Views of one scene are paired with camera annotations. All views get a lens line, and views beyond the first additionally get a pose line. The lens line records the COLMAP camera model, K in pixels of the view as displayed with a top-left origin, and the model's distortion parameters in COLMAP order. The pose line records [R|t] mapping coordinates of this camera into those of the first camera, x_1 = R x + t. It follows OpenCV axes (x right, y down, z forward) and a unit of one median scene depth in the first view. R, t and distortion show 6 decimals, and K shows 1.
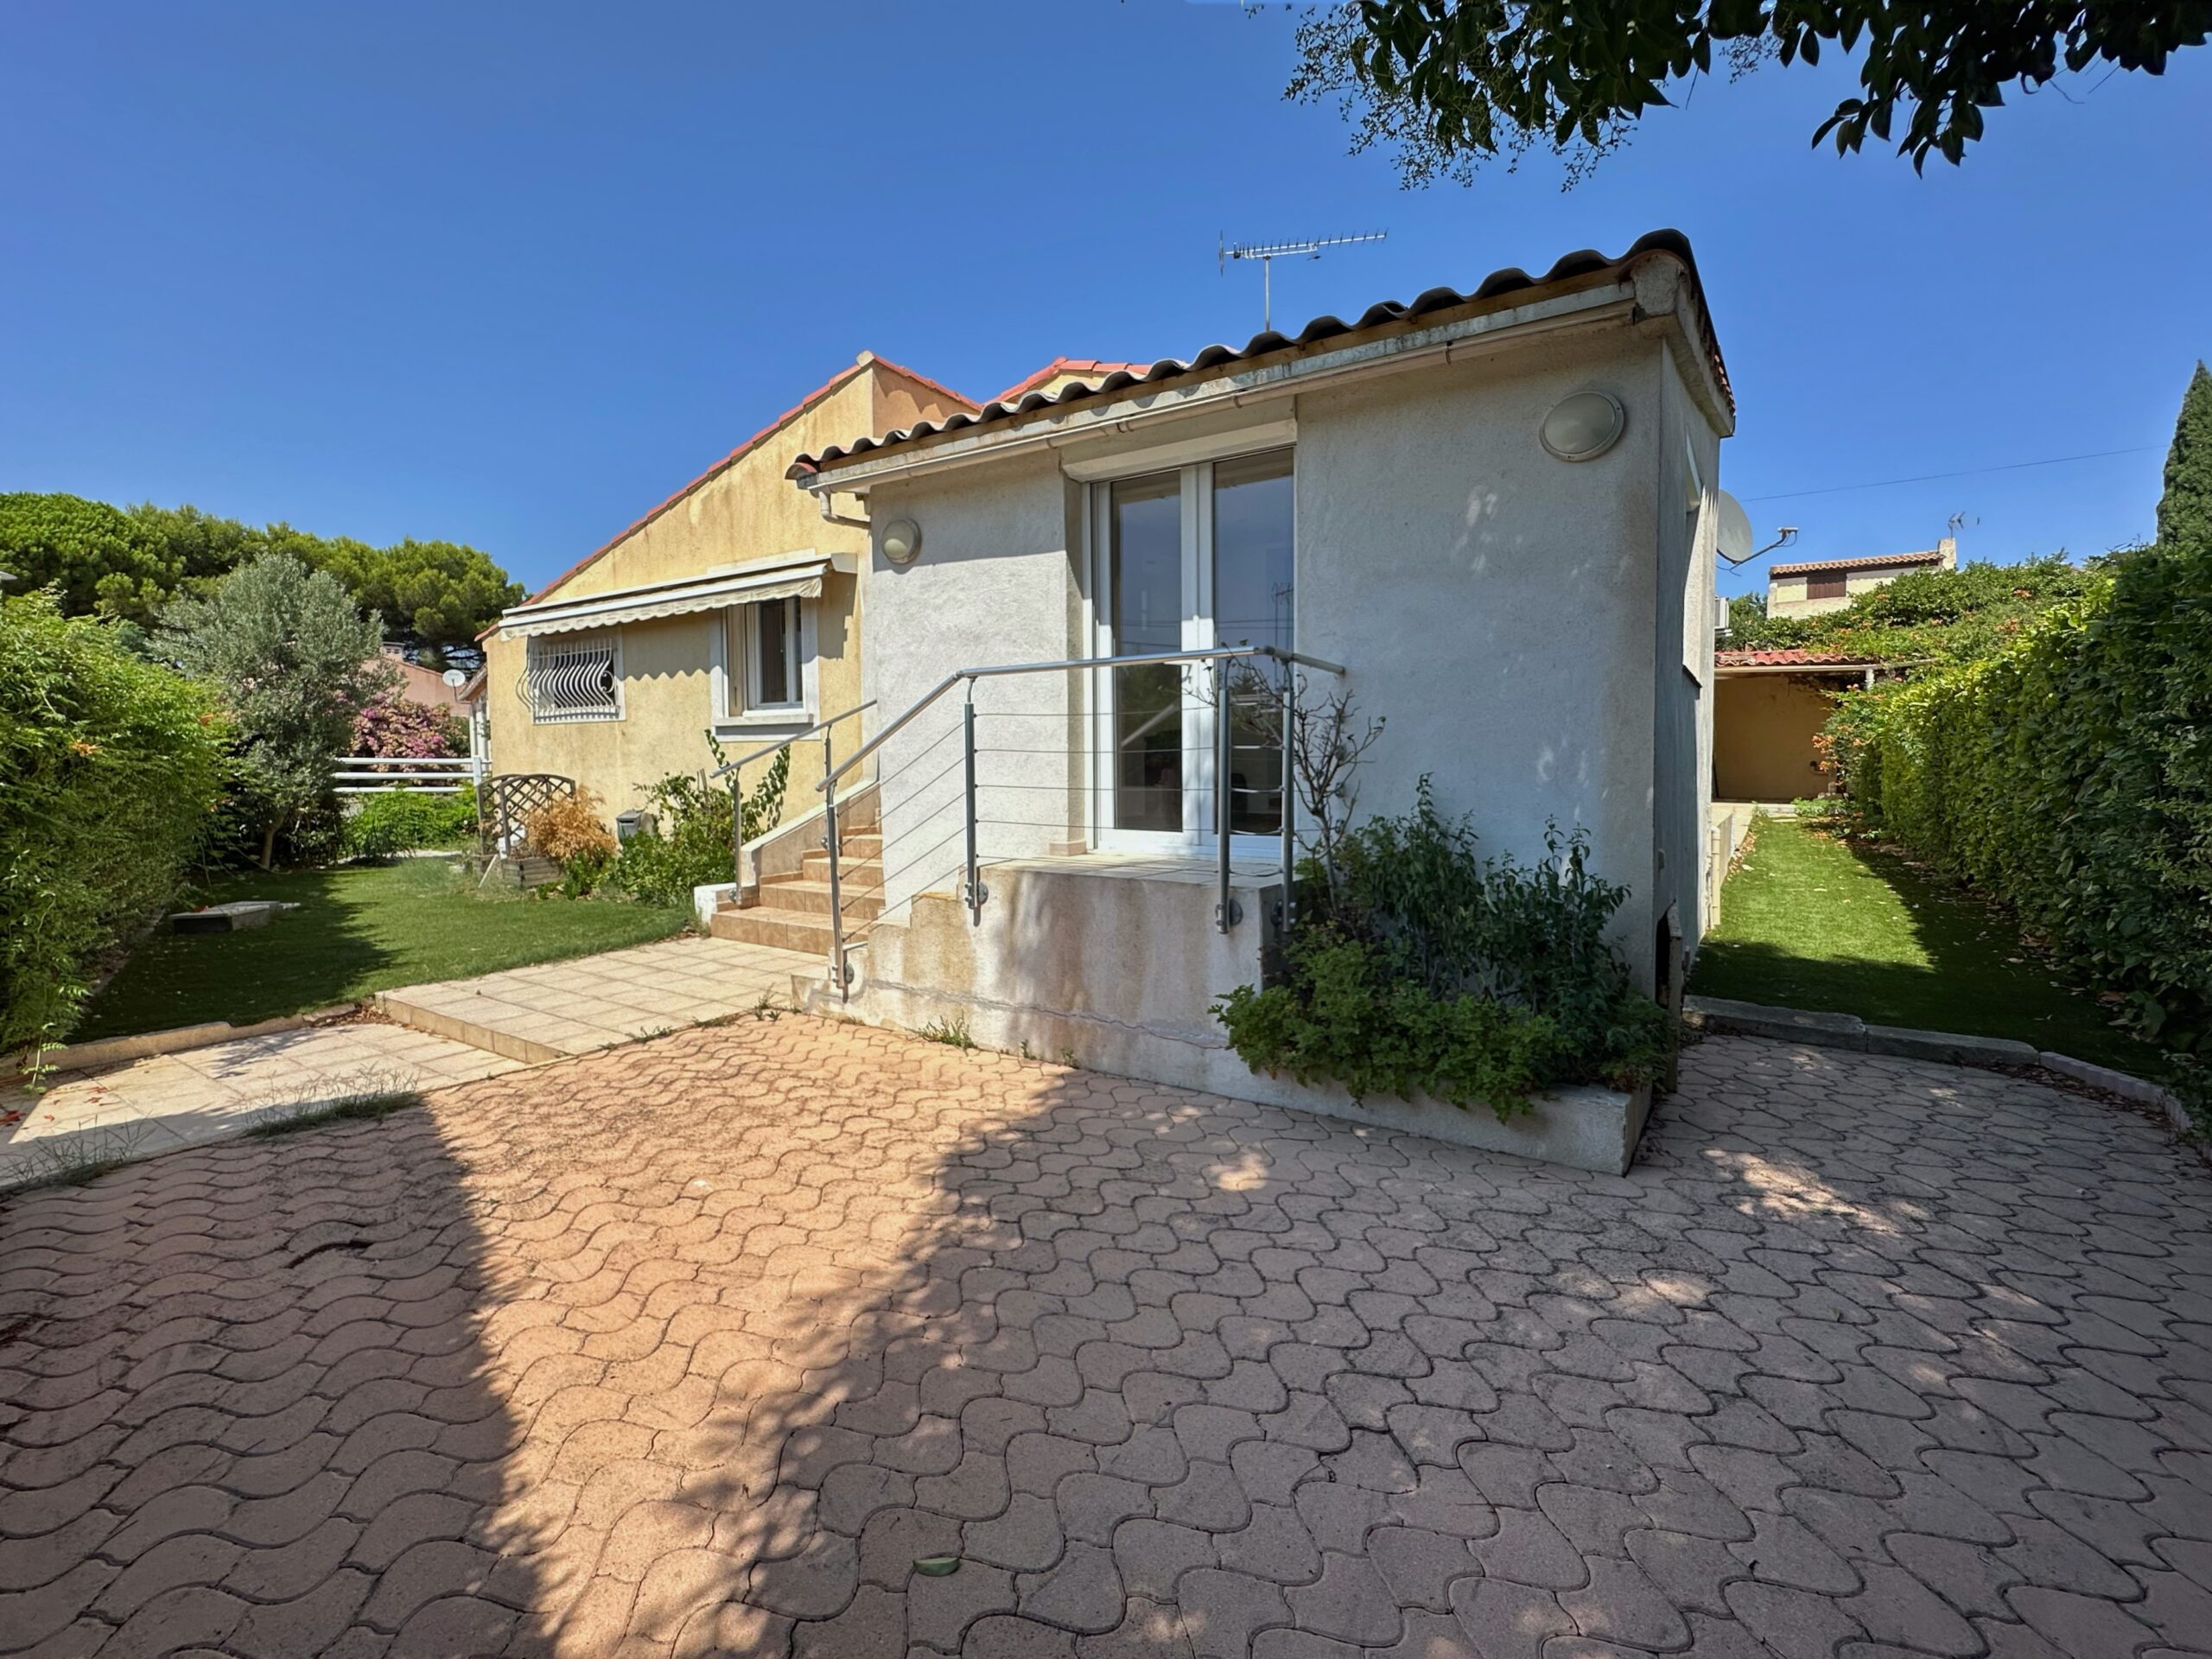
lens RADIAL K [[886.0, 0, 1109.7], [0, 886.0, 816.5], [0, 0, 1]] dist [-0.001693, -0.000070]
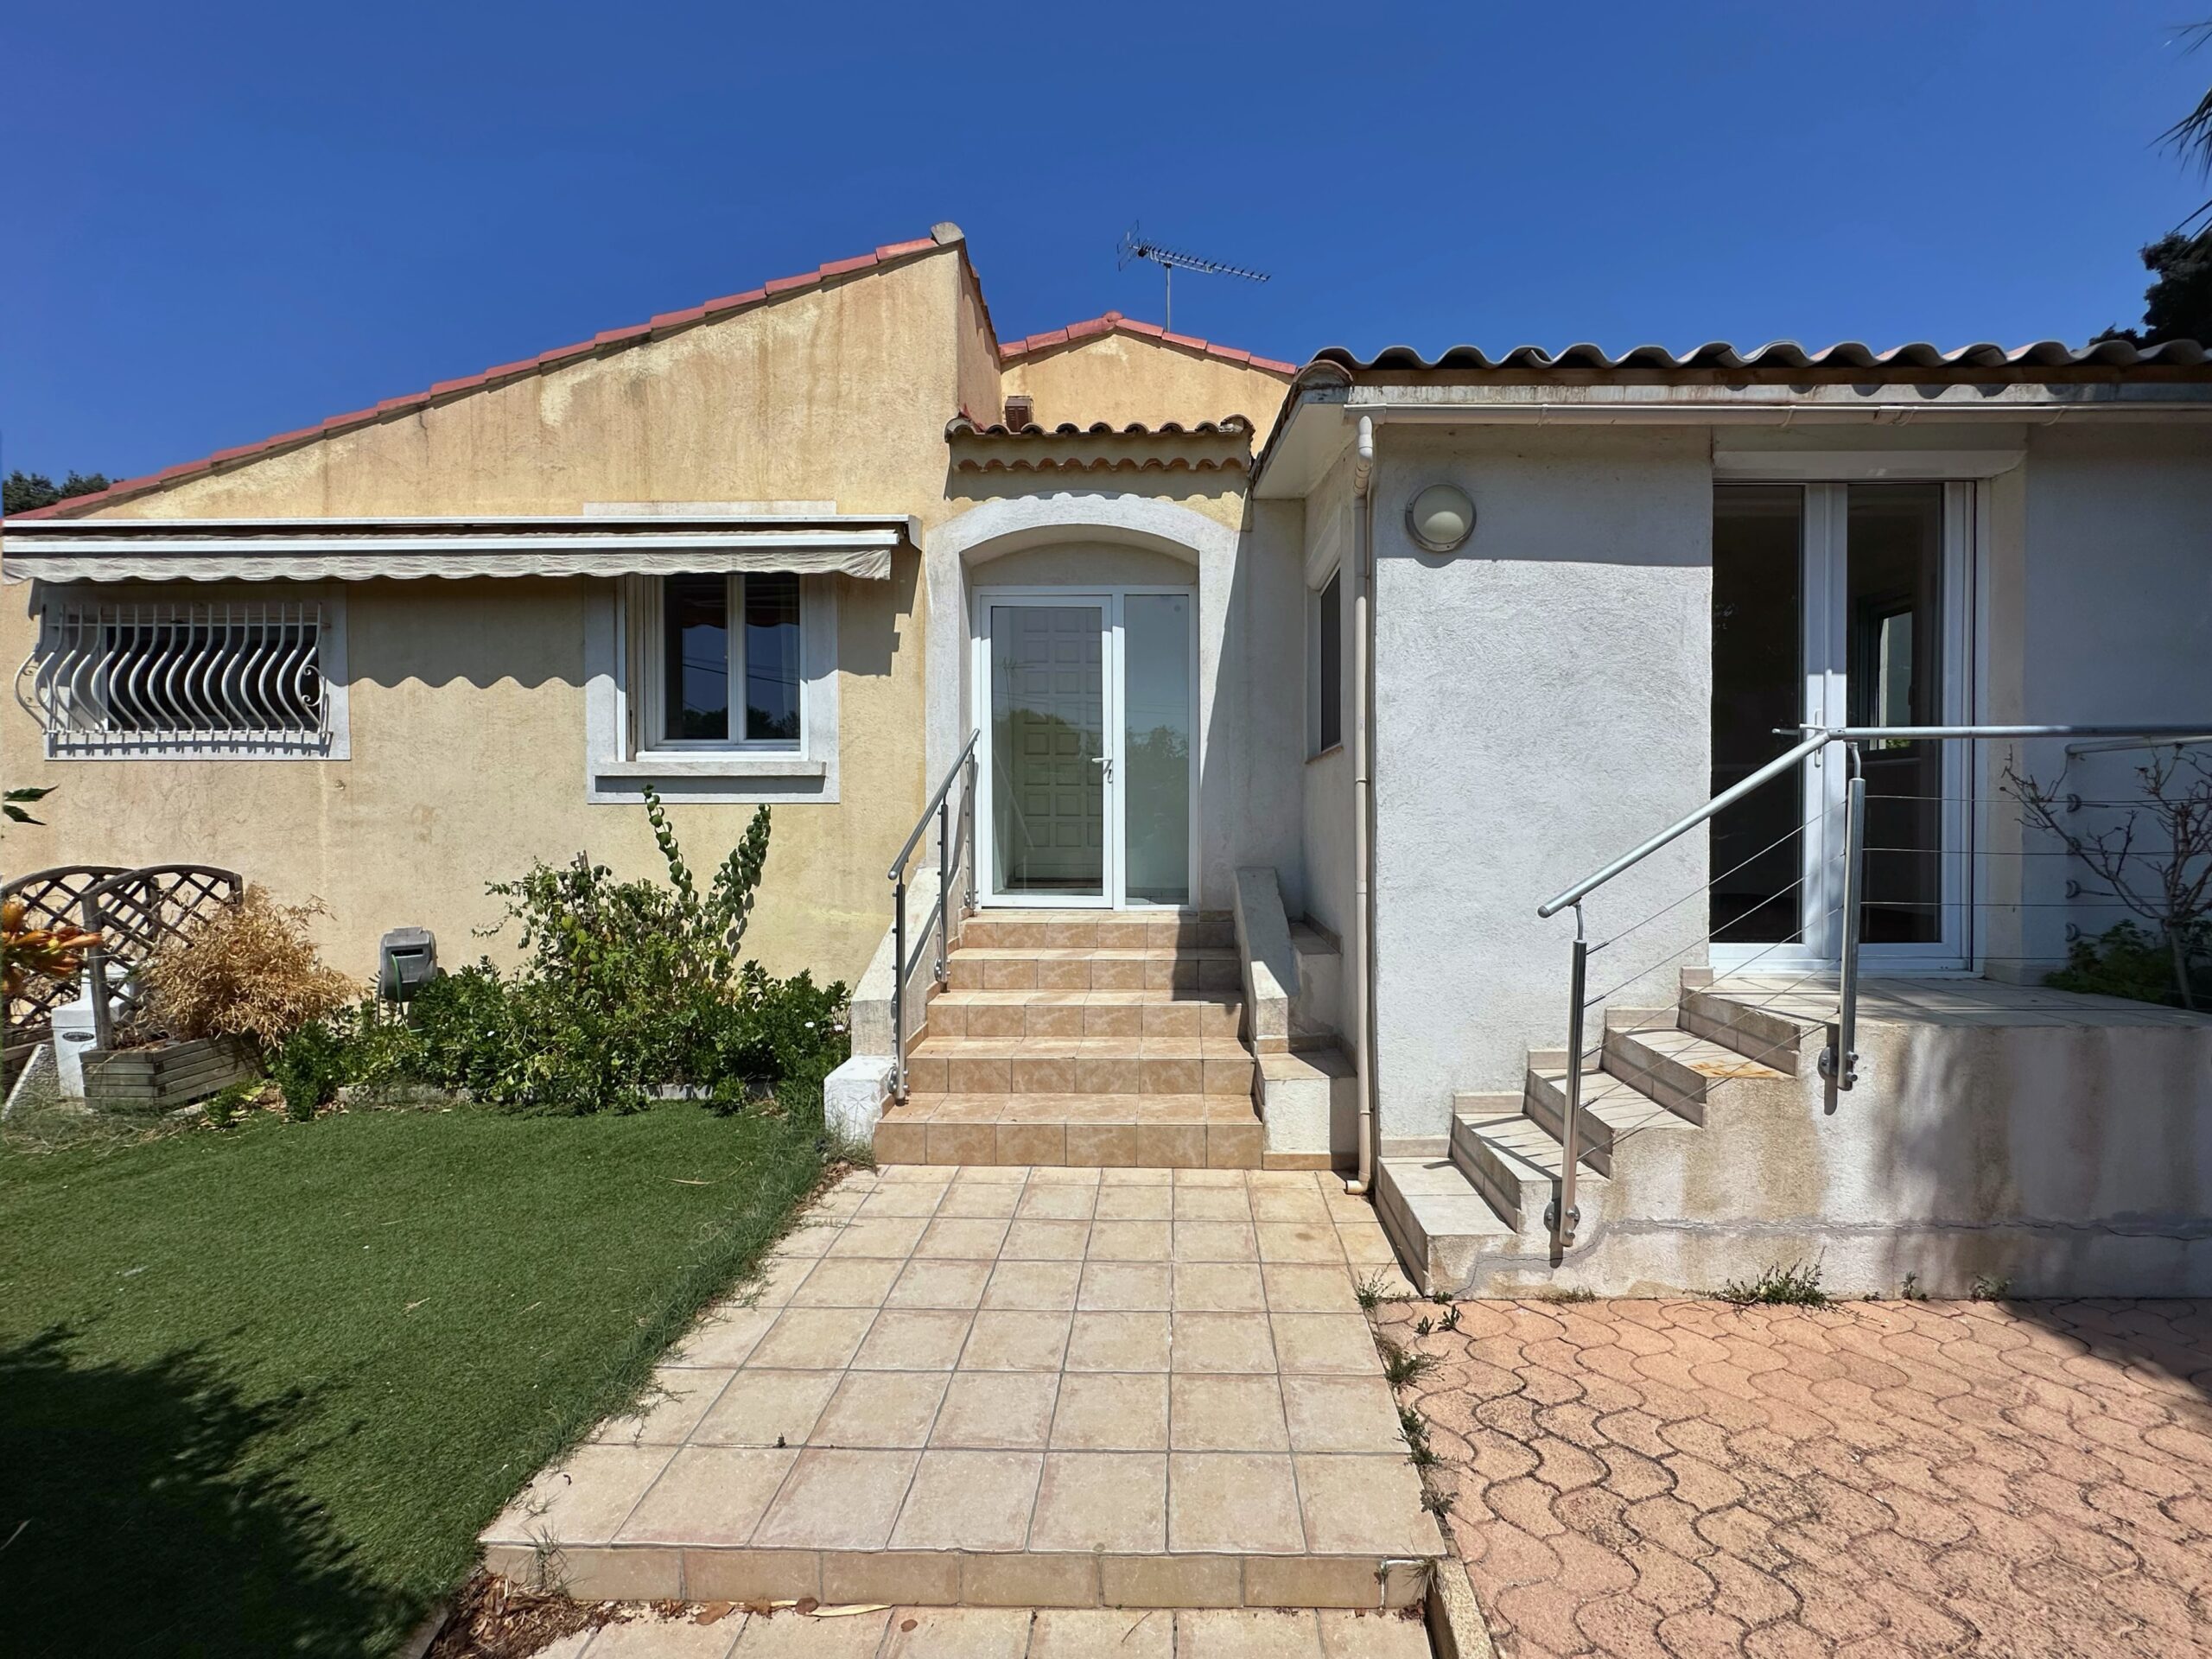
lens RADIAL K [[925.5, 0, 1105.4], [0, 925.5, 833.7], [0, 0, 1]] dist [-0.003960, 0.000561]
pose [[0.871121, -0.009153, 0.490984, -0.498070], [0.026902, 0.999214, -0.029104, -0.041701], [-0.490332, 0.038561, 0.870682, 0.341529]]
